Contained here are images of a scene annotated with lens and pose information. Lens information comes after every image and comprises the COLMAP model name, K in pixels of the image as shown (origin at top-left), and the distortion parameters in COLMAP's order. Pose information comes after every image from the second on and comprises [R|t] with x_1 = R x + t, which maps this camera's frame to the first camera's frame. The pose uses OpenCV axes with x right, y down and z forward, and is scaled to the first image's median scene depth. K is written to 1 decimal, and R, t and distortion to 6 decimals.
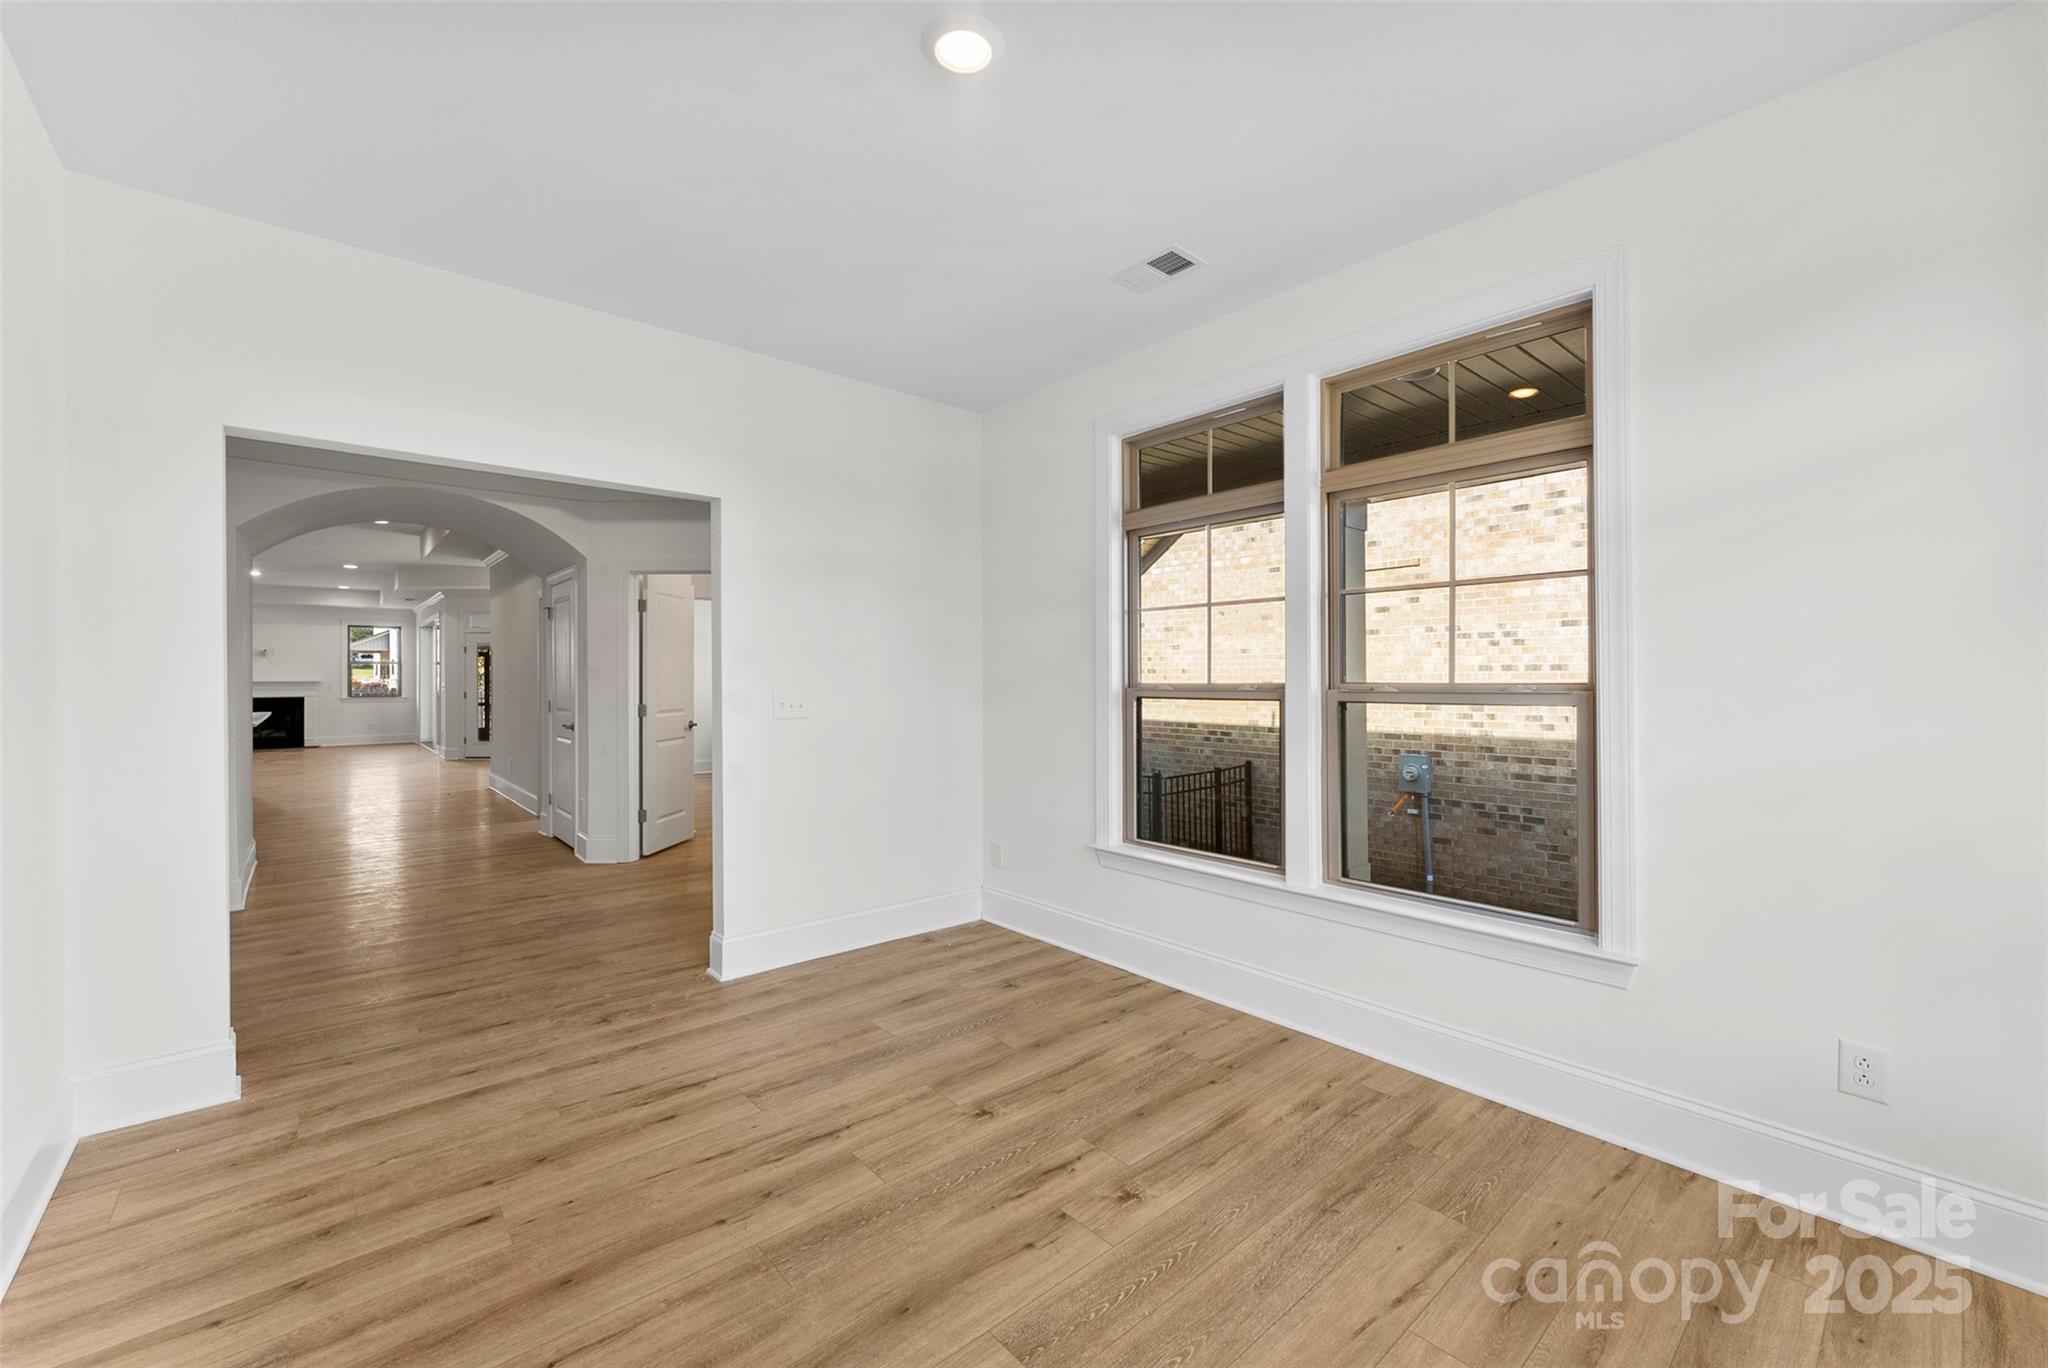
lens RADIAL K [[823.6, 0, 1024.2], [0, 823.6, 679.4], [0, 0, 1]] dist [0.001417, -0.000738]
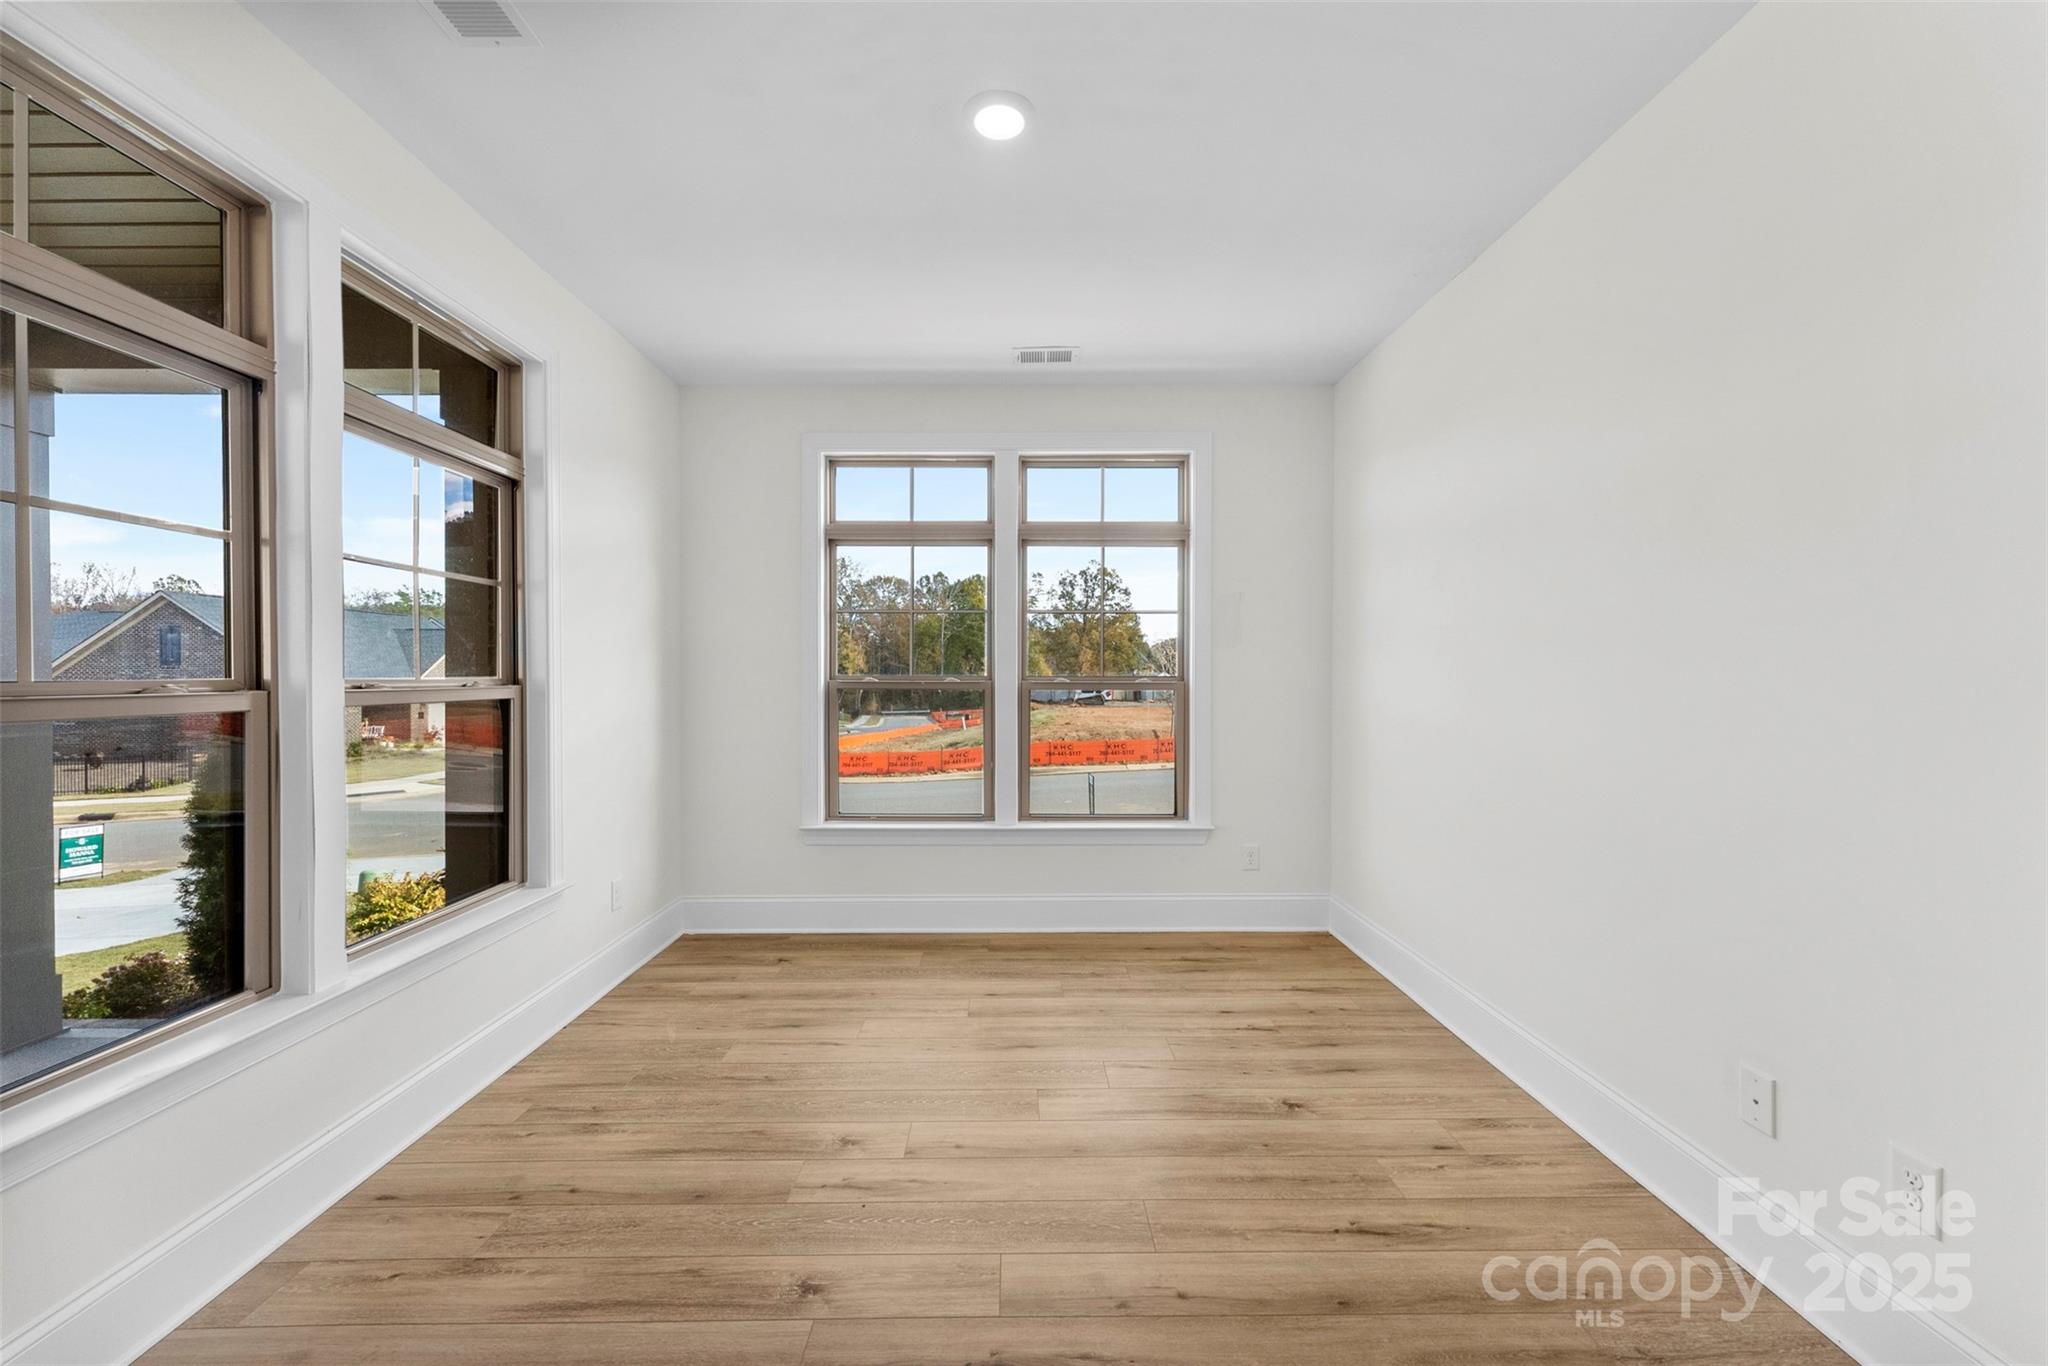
lens RADIAL K [[823.6, 0, 1022.4], [0, 823.6, 679.7], [0, 0, 1]] dist [0.001417, -0.000738]
pose [[-0.758134, -0.001288, 0.652098, -0.578663], [0.001728, 0.999991, 0.003985, 0.004163], [-0.652097, 0.004148, -0.758125, 1.267546]]
